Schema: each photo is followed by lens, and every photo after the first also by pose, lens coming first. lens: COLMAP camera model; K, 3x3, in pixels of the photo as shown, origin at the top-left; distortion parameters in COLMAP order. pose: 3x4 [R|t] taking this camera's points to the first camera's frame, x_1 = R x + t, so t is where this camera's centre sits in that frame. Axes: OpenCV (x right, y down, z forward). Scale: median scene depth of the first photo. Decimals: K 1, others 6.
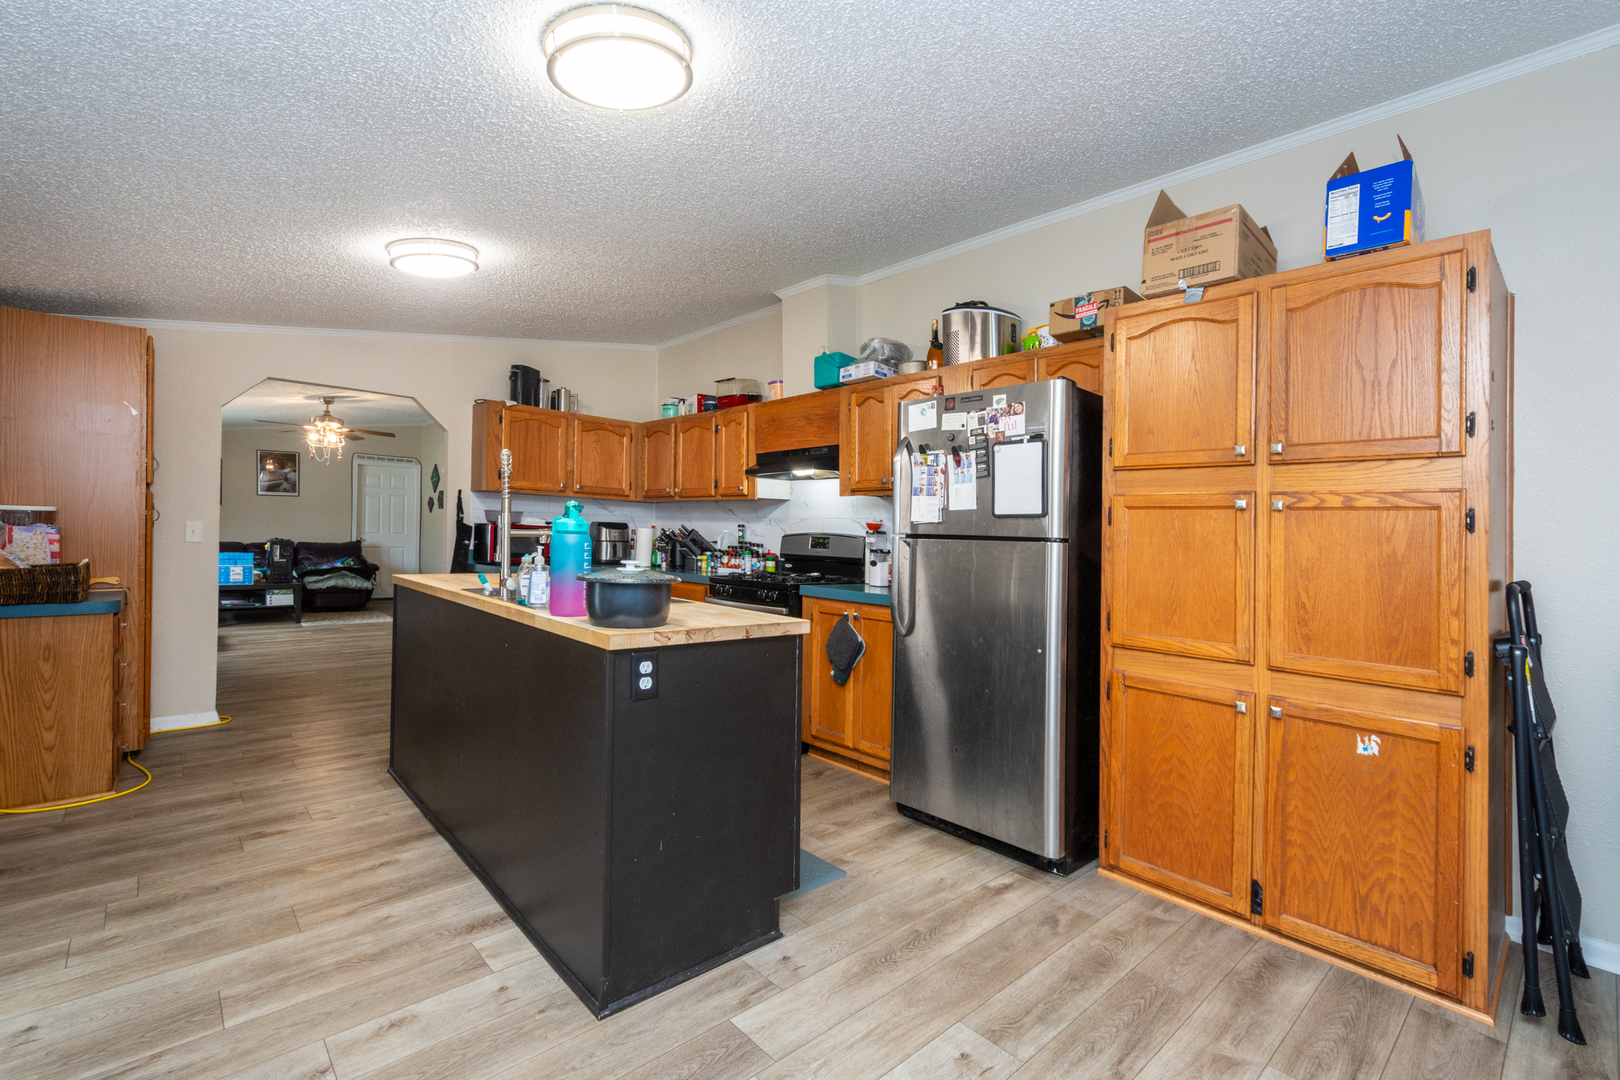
lens RADIAL K [[717.9, 0, 804.8], [0, 717.9, 529.0], [0, 0, 1]] dist [0.014151, -0.000207]
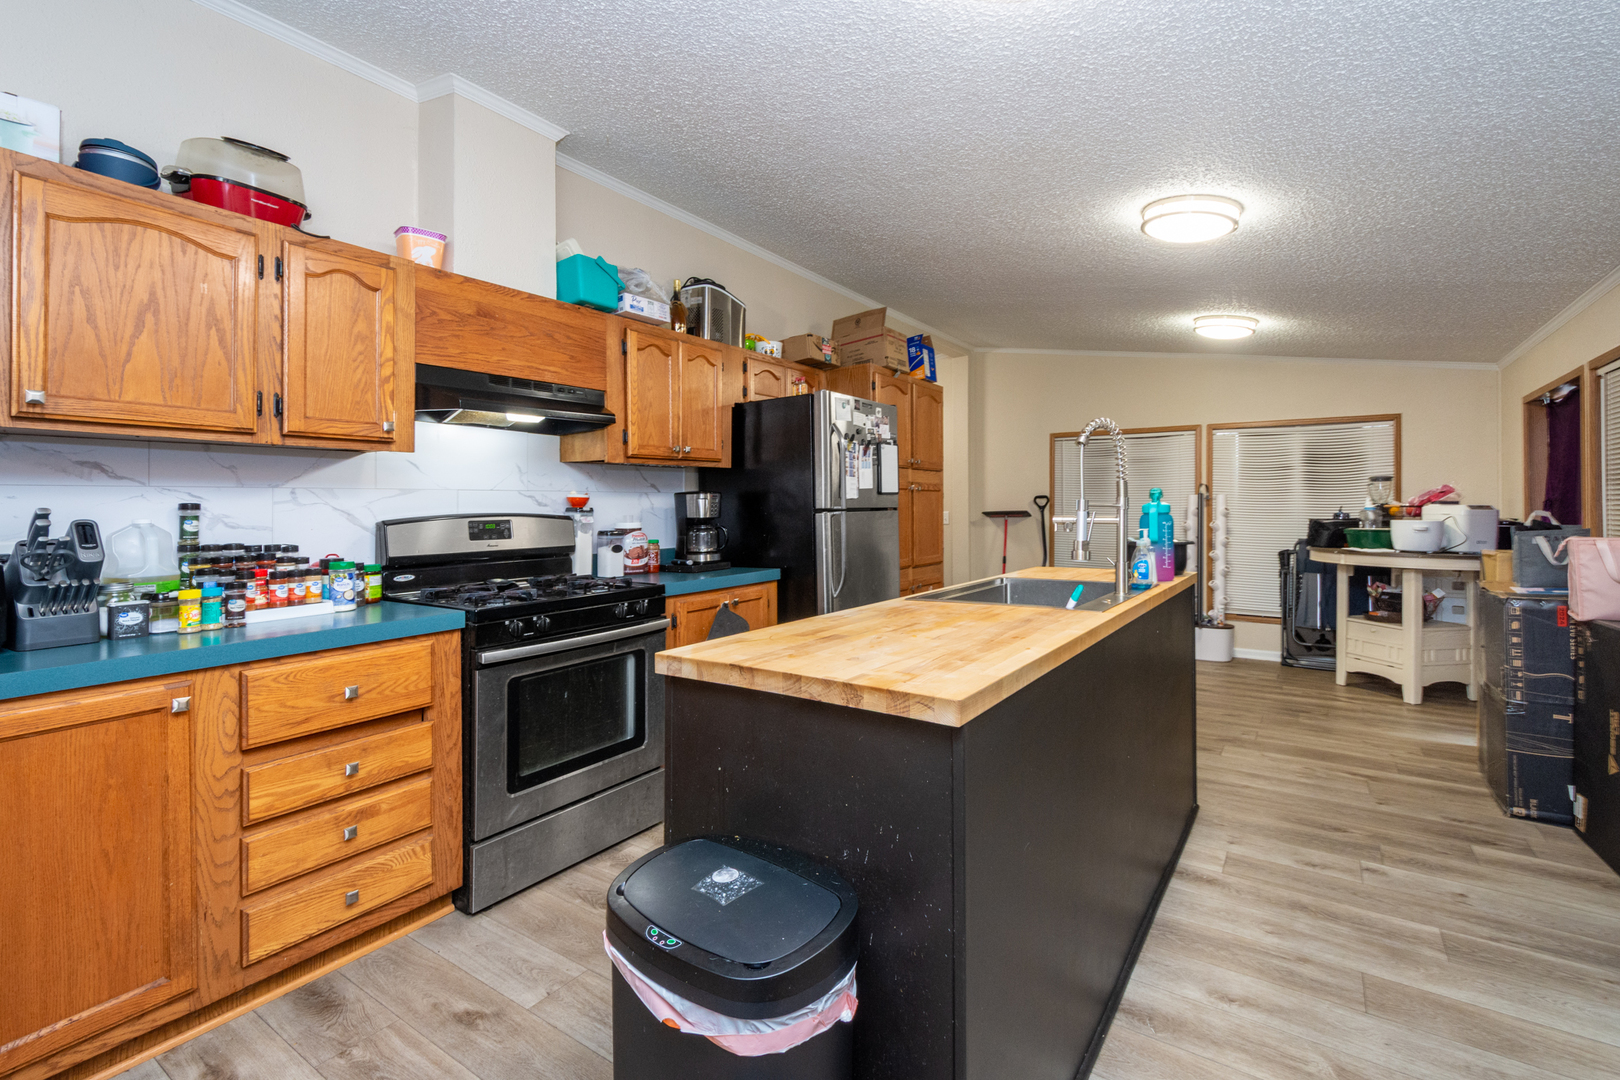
lens RADIAL K [[743.8, 0, 805.3], [0, 743.8, 497.5], [0, 0, 1]] dist [0.004750, 0.000619]
pose [[-0.237372, -0.014957, 0.971304, -1.125946], [-0.002413, 0.999887, 0.014807, -0.031640], [-0.971416, 0.001171, -0.237381, 1.497642]]
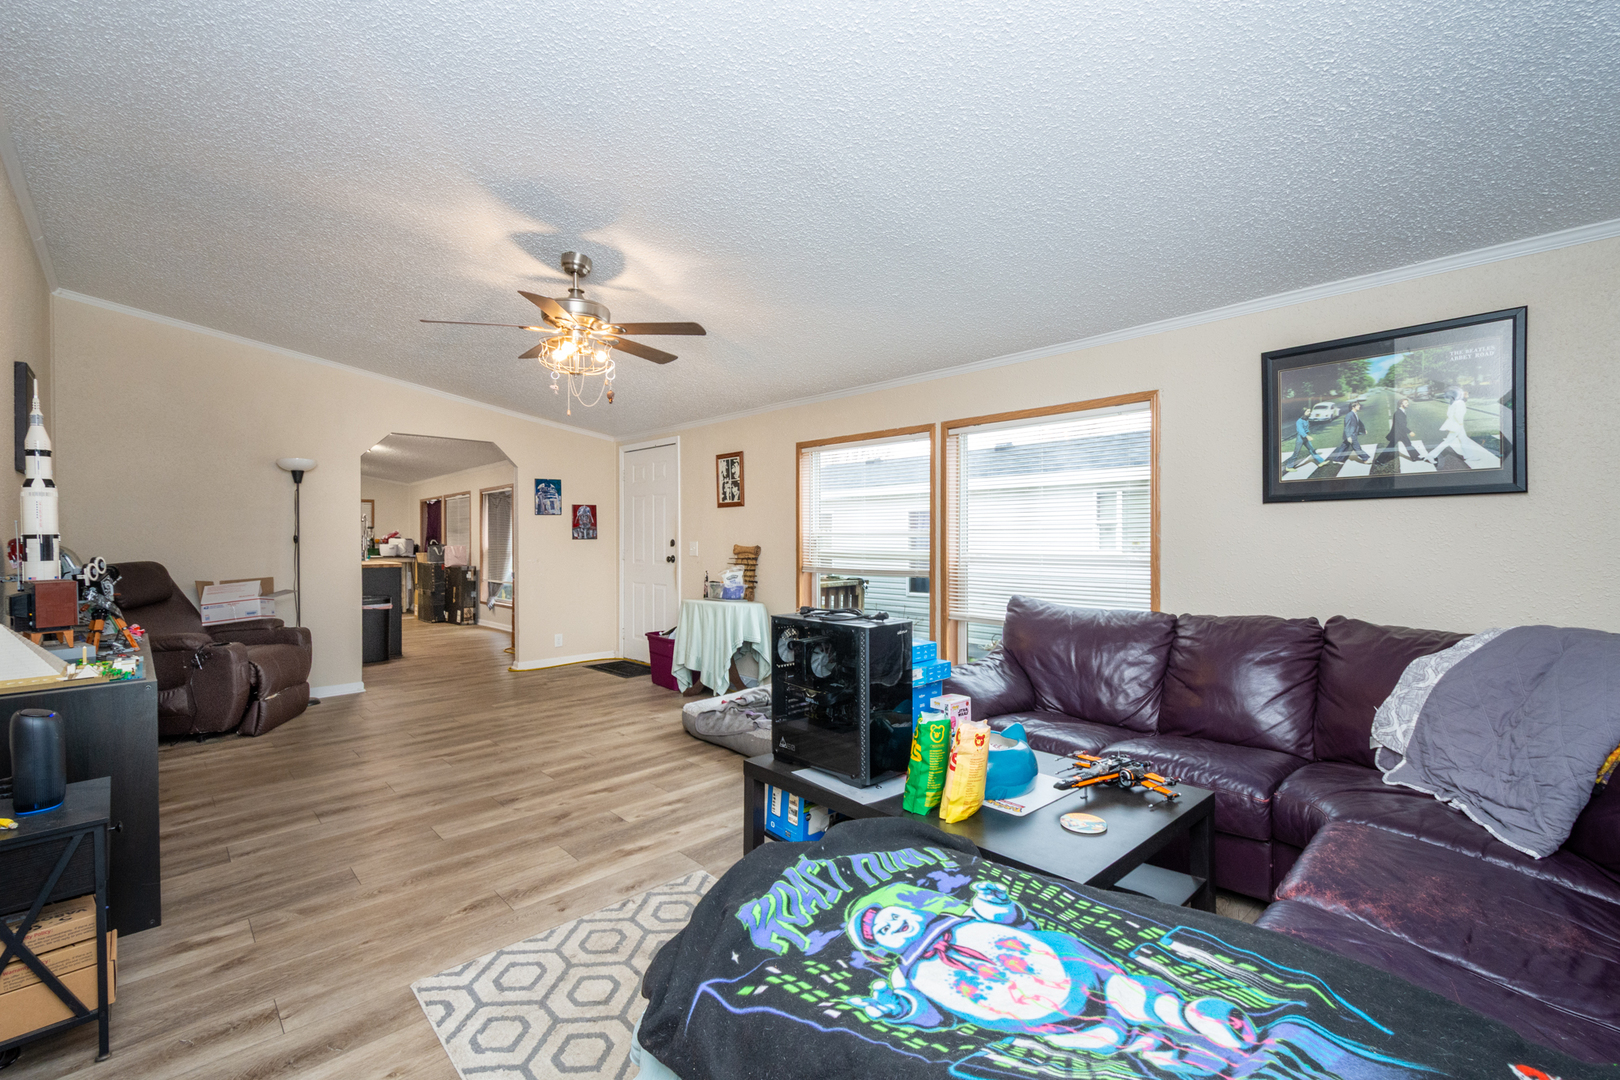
lens RADIAL K [[703.8, 0, 810.0], [0, 703.8, 540.0], [0, 0, 1]] dist [-0.001055, -0.000349]
pose [[-0.999674, -0.017080, -0.018997, -2.254149], [-0.017161, 0.999844, 0.004133, -0.045455], [0.018923, 0.004458, -0.999811, 4.009432]]
